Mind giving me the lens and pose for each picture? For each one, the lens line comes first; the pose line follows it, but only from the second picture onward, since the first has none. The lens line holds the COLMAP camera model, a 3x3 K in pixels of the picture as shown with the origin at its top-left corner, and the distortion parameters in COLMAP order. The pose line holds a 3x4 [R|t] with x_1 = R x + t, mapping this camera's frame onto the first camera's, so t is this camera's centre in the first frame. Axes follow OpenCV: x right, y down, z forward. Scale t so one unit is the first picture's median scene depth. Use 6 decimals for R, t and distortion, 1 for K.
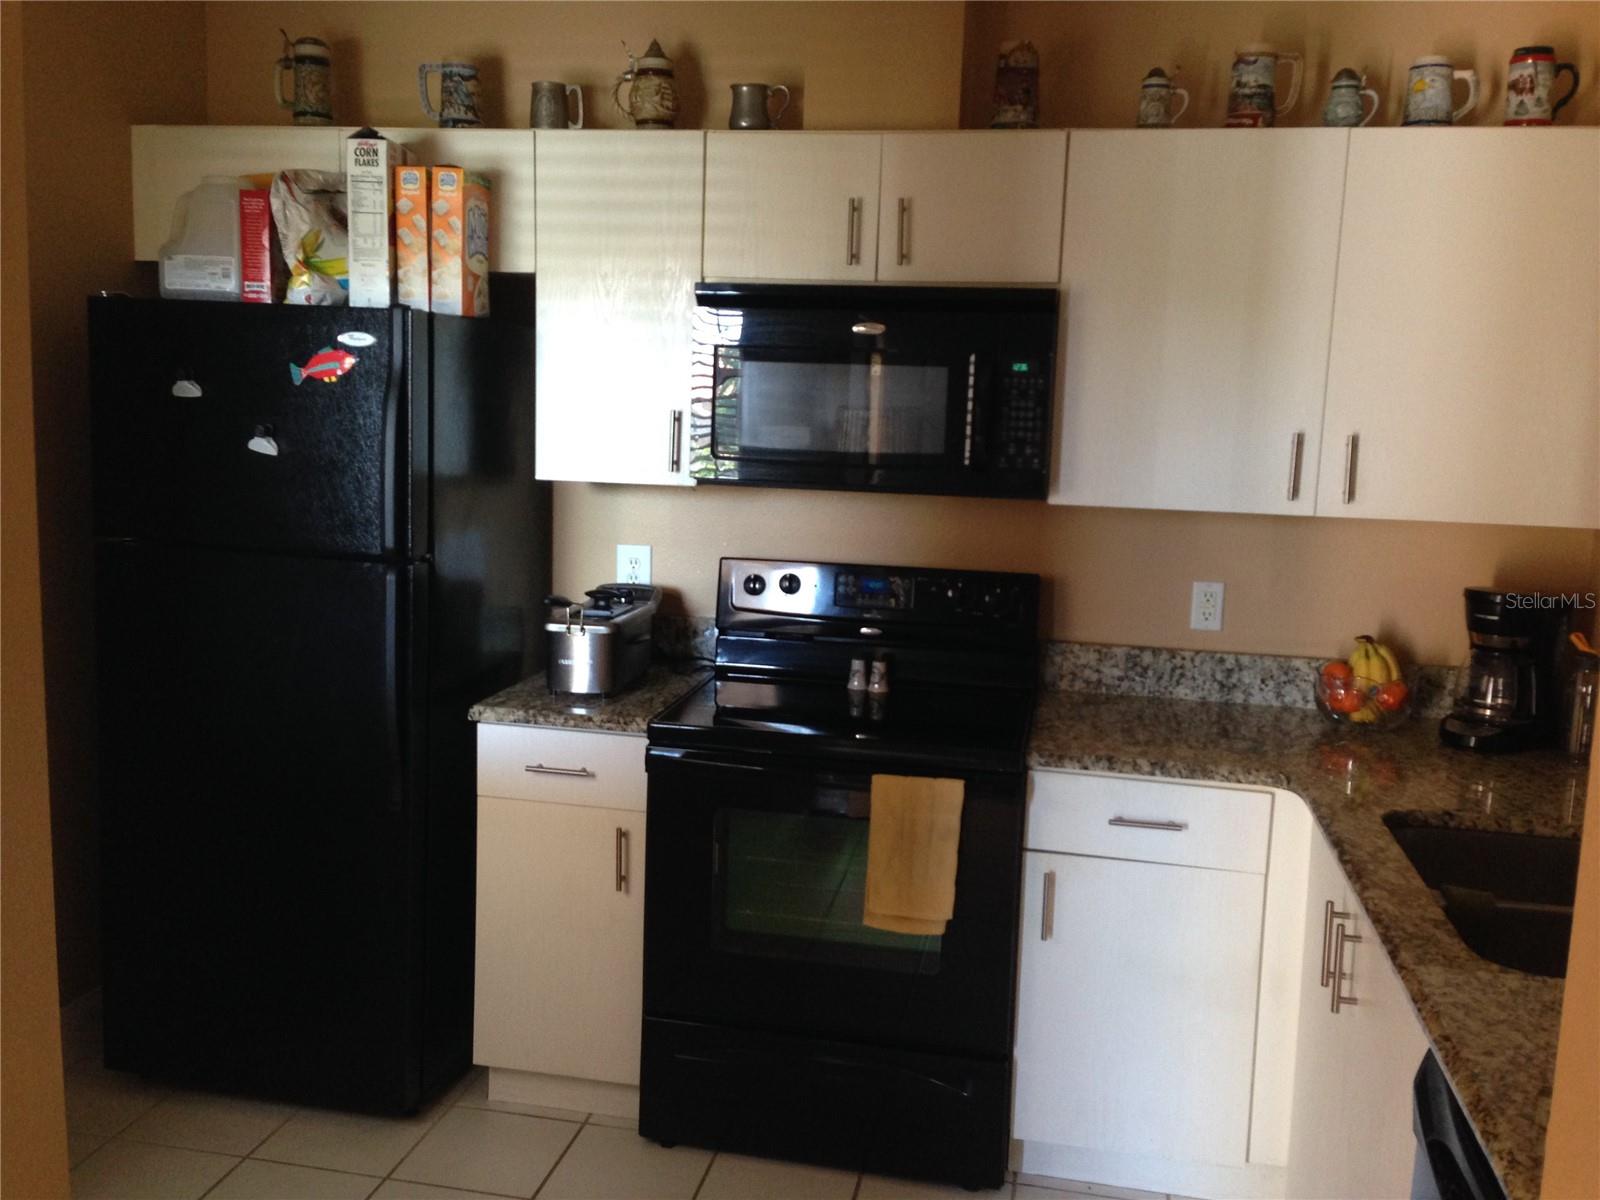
lens RADIAL K [[1419.6, 0, 805.1], [0, 1419.6, 605.3], [0, 0, 1]] dist [0.059631, -0.017402]
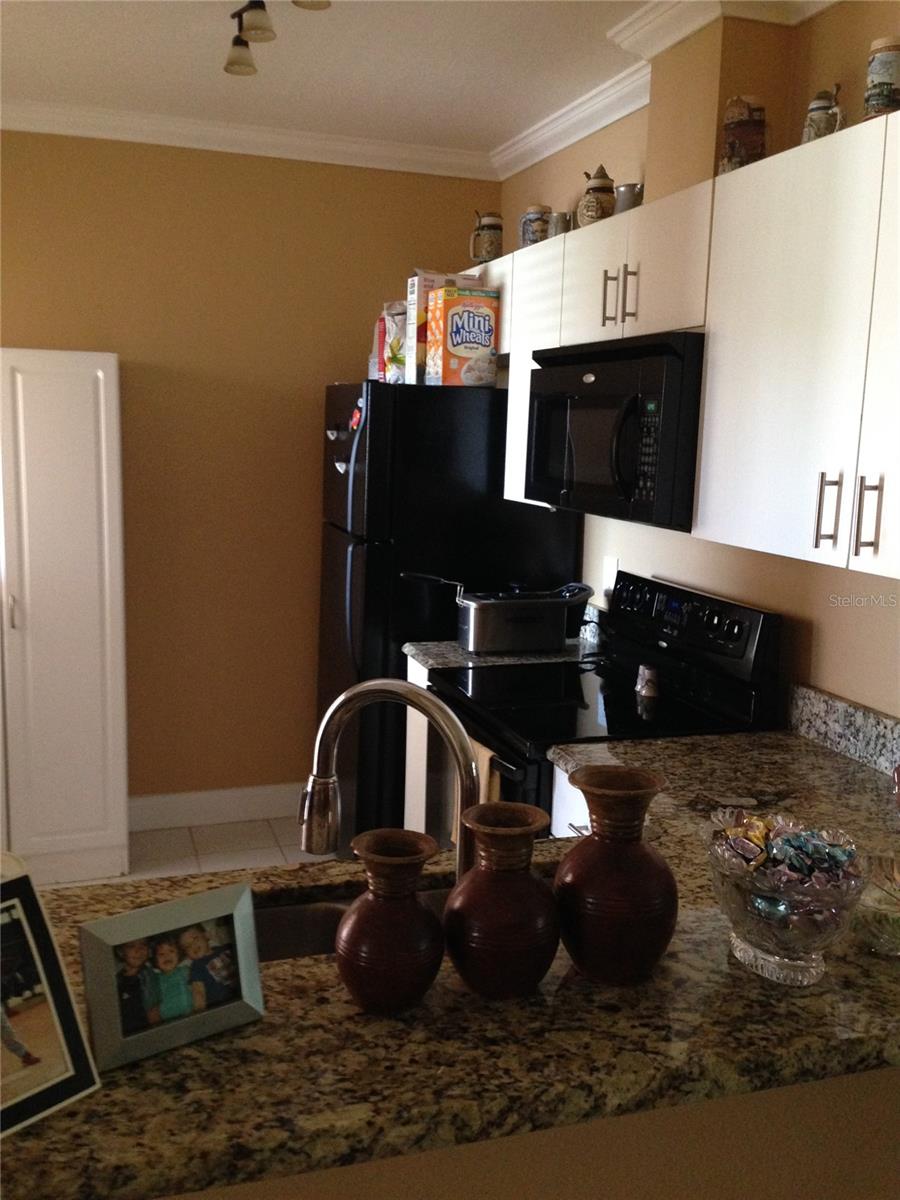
lens RADIAL K [[1111.6, 0, 450.0], [0, 1111.6, 600.0], [0, 0, 1]] dist [0.068496, -0.101846]
pose [[0.488270, 0.119103, -0.864527, 0.805720], [-0.145896, 0.987842, 0.053693, -0.043666], [0.860411, 0.099914, 0.499710, 0.442773]]
